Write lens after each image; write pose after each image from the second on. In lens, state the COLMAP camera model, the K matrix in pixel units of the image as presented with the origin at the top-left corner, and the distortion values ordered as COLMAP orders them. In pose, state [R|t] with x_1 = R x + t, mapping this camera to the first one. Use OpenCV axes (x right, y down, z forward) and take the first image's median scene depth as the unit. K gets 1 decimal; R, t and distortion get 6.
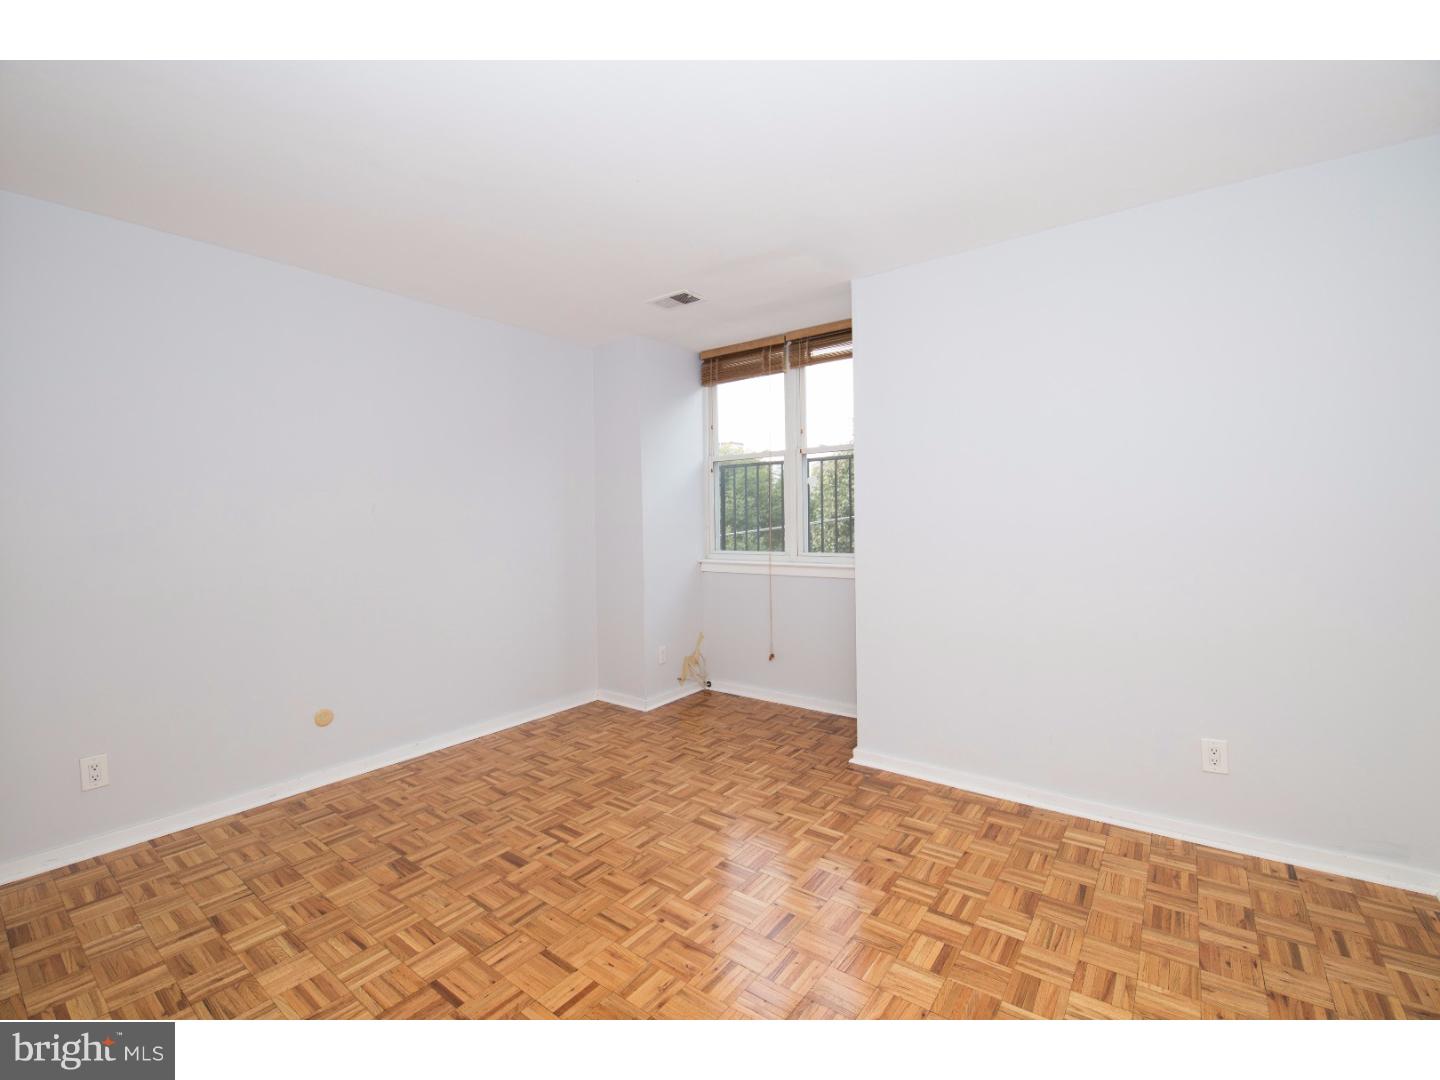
lens RADIAL K [[624.9, 0, 717.0], [0, 624.9, 531.8], [0, 0, 1]] dist [0.000983, -0.011959]
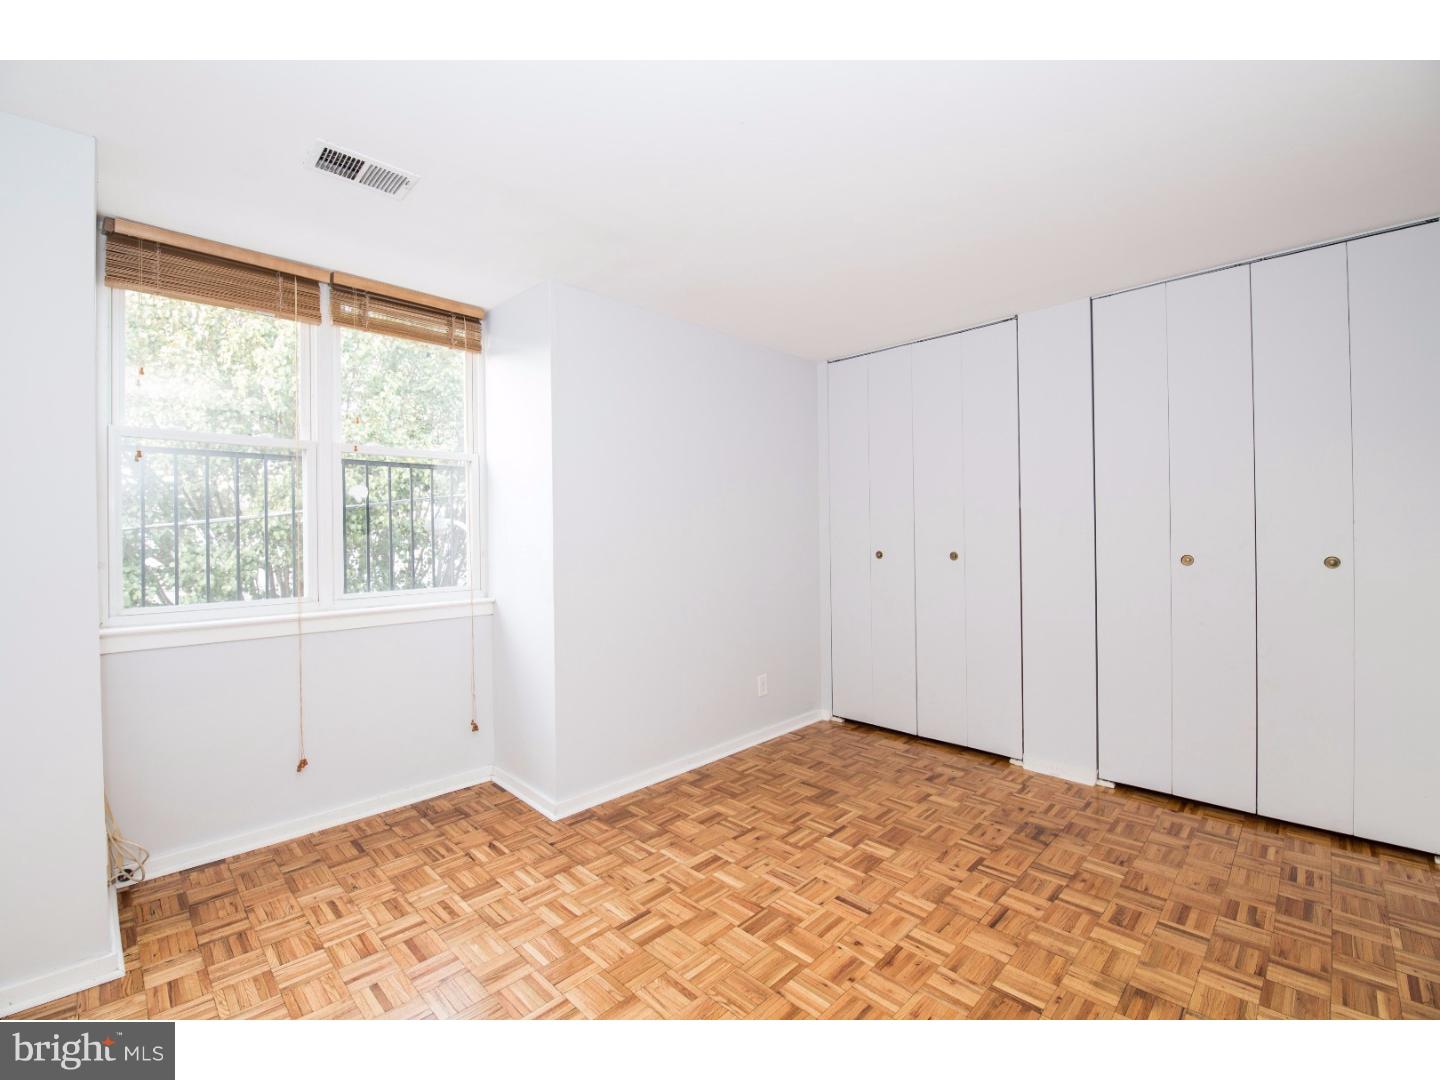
lens RADIAL K [[624.9, 0, 717.0], [0, 624.9, 531.8], [0, 0, 1]] dist [0.000983, -0.011959]
pose [[0.137065, 0.013344, 0.990472, -0.682076], [0.030105, 0.999391, -0.017630, -0.015674], [-0.990104, 0.032234, 0.136580, 0.695639]]
